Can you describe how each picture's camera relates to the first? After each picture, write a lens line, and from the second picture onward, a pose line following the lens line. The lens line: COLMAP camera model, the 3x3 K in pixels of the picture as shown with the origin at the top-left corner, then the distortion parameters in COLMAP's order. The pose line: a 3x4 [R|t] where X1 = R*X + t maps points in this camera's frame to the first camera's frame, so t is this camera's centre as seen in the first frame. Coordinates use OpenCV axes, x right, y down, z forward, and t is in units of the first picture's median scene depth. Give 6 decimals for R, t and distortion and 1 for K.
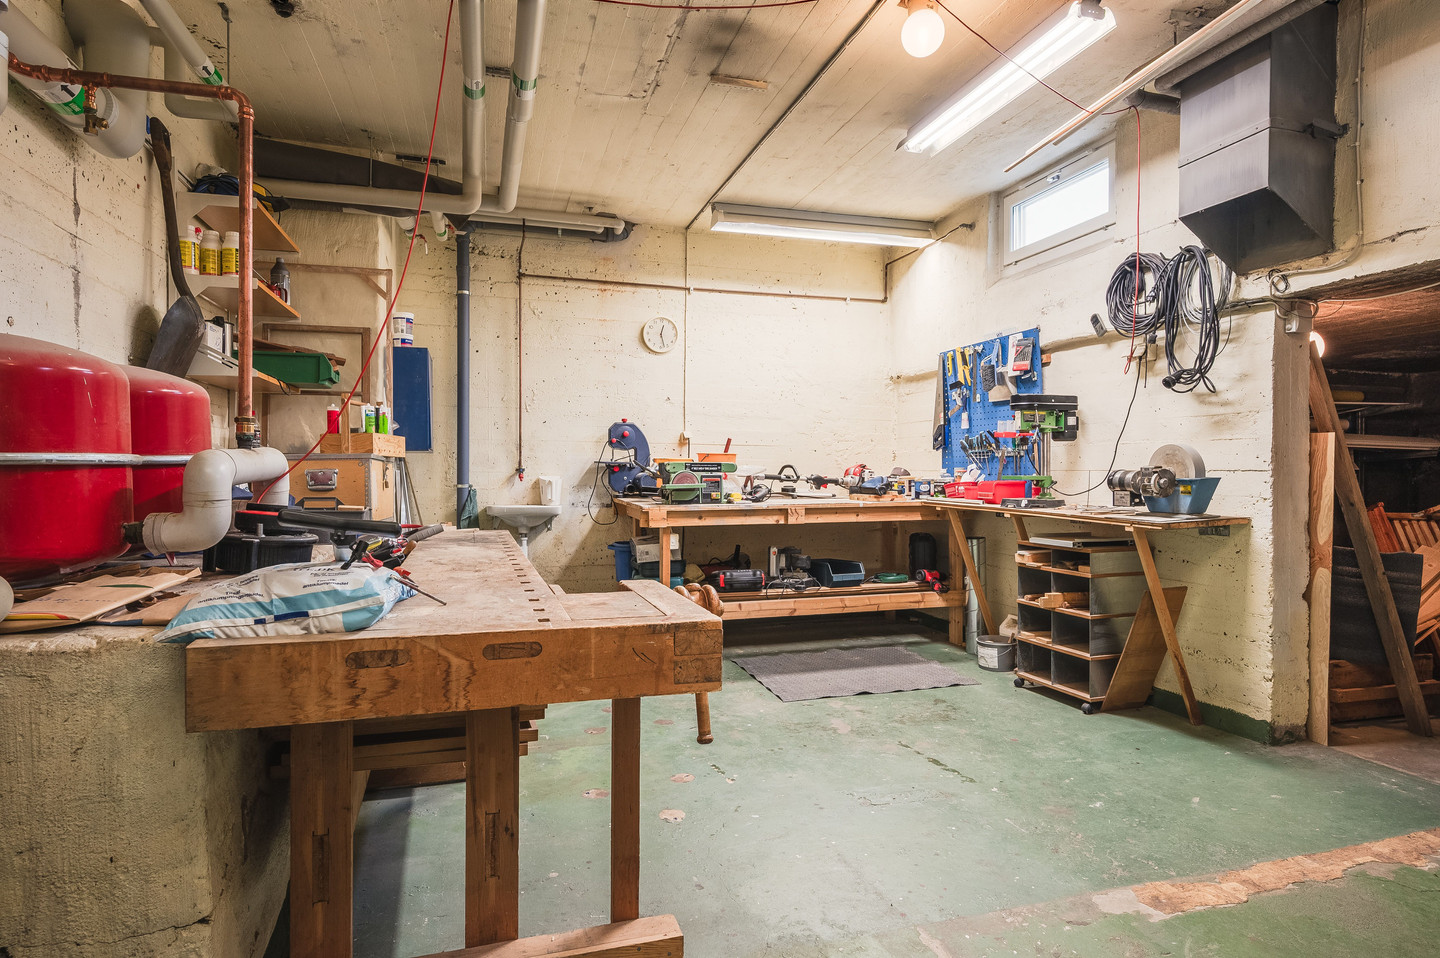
lens RADIAL K [[798.9, 0, 715.6], [0, 798.9, 474.5], [0, 0, 1]] dist [-0.003278, -0.001807]
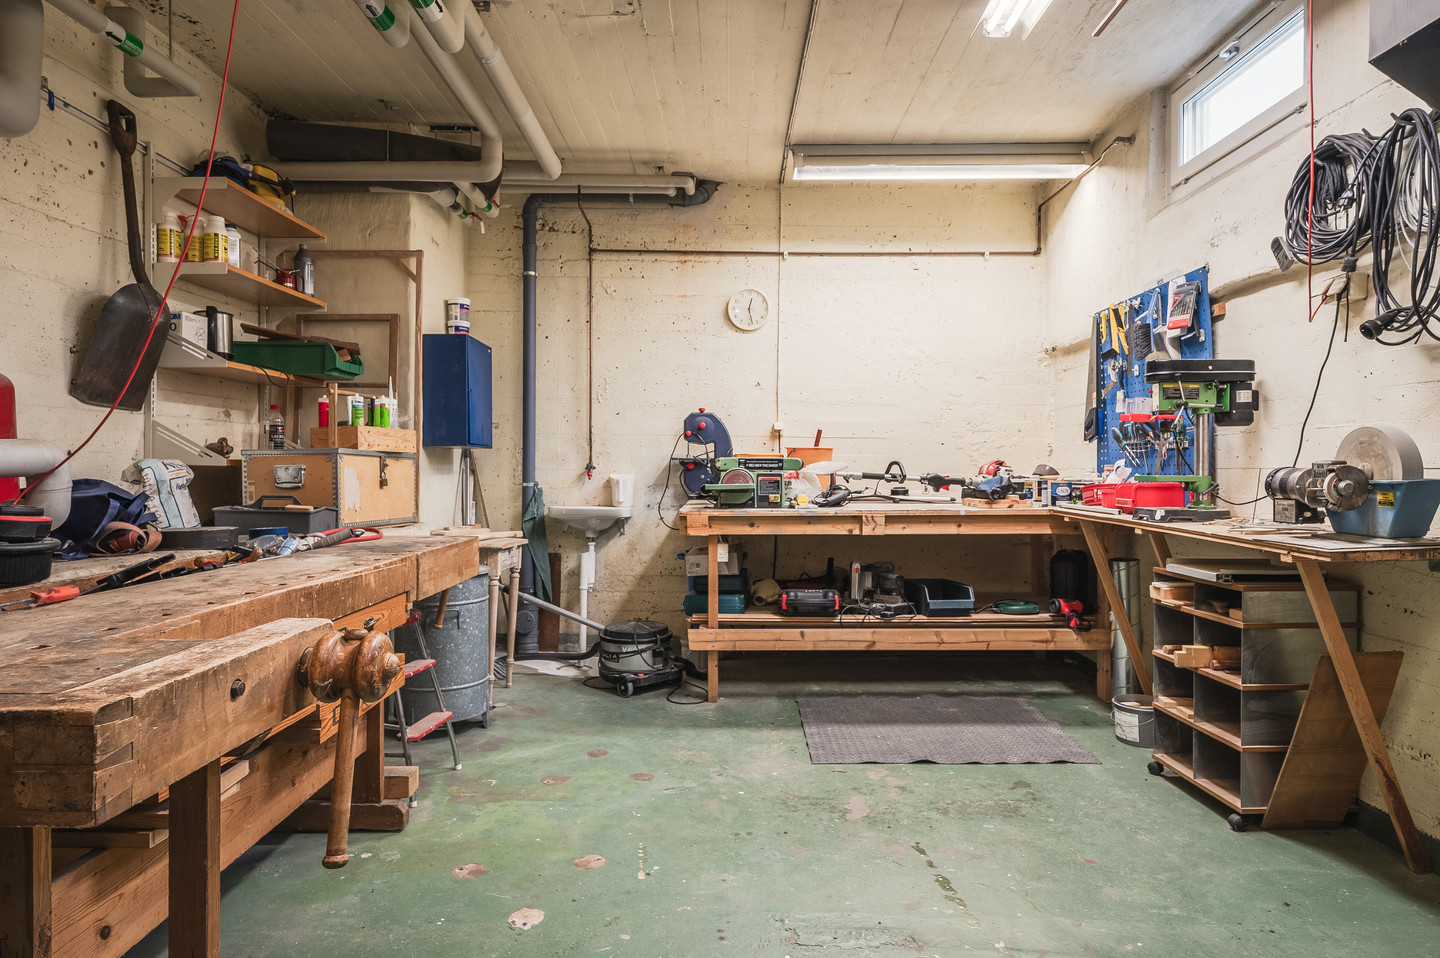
lens RADIAL K [[836.7, 0, 726.1], [0, 836.7, 476.5], [0, 0, 1]] dist [-0.002294, -0.000458]
pose [[0.959399, 0.004039, -0.282024, 0.209878], [-0.002922, 0.999986, 0.004381, 0.000316], [0.282038, -0.003379, 0.959397, 0.171600]]
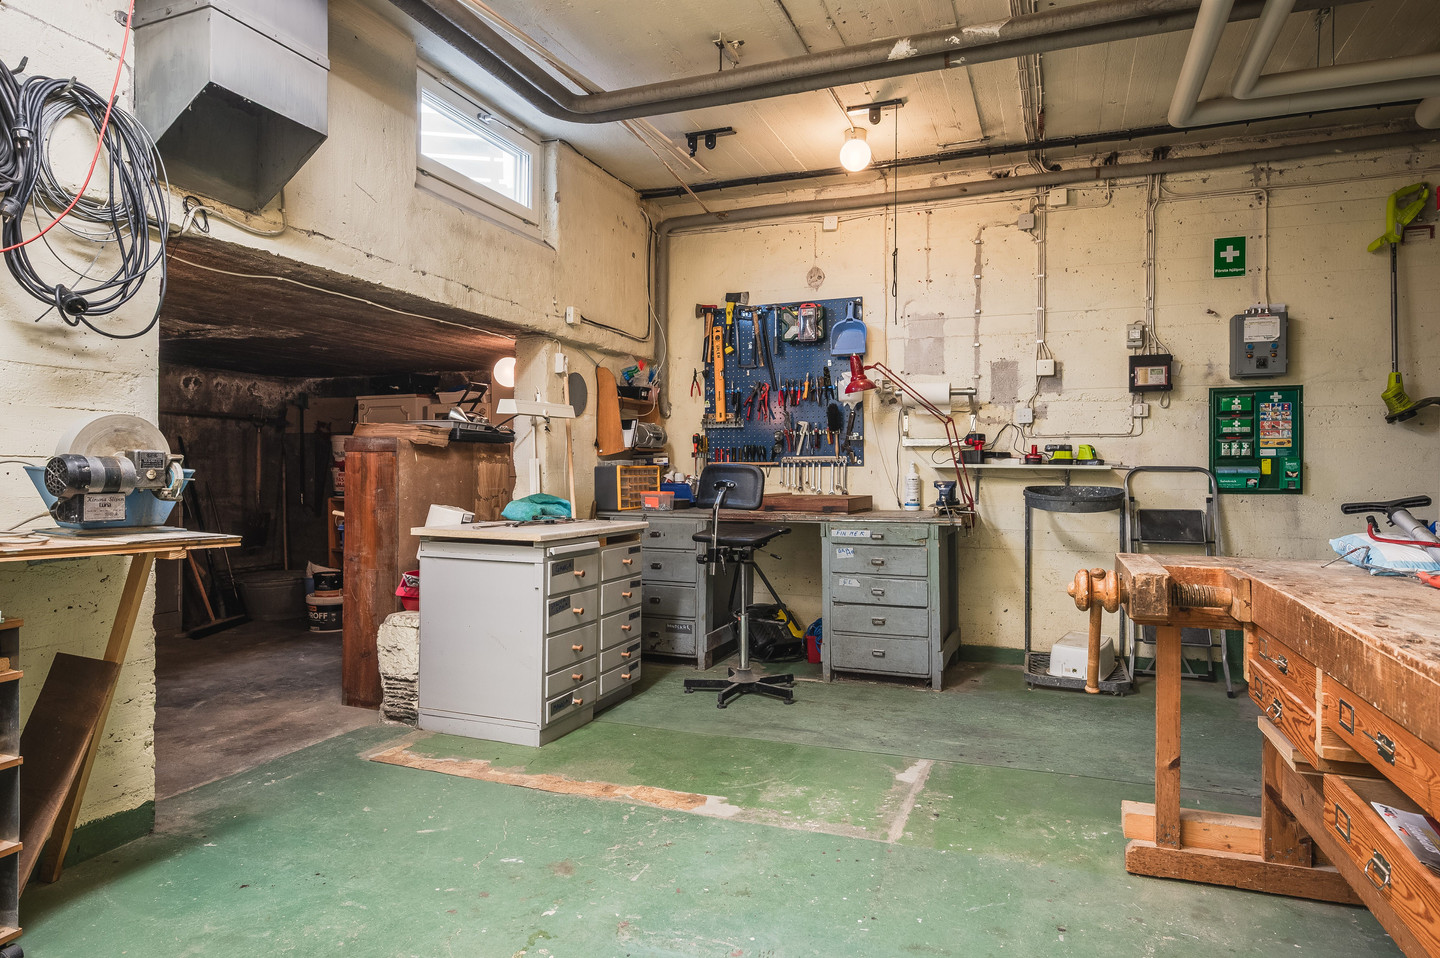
lens RADIAL K [[836.7, 0, 718.4], [0, 836.7, 475.2], [0, 0, 1]] dist [-0.002294, -0.000458]
pose [[-0.783988, -0.010214, 0.620692, -0.141856], [-0.006285, 0.999944, 0.008516, 0.000552], [-0.620744, 0.002775, -0.784009, 0.948715]]
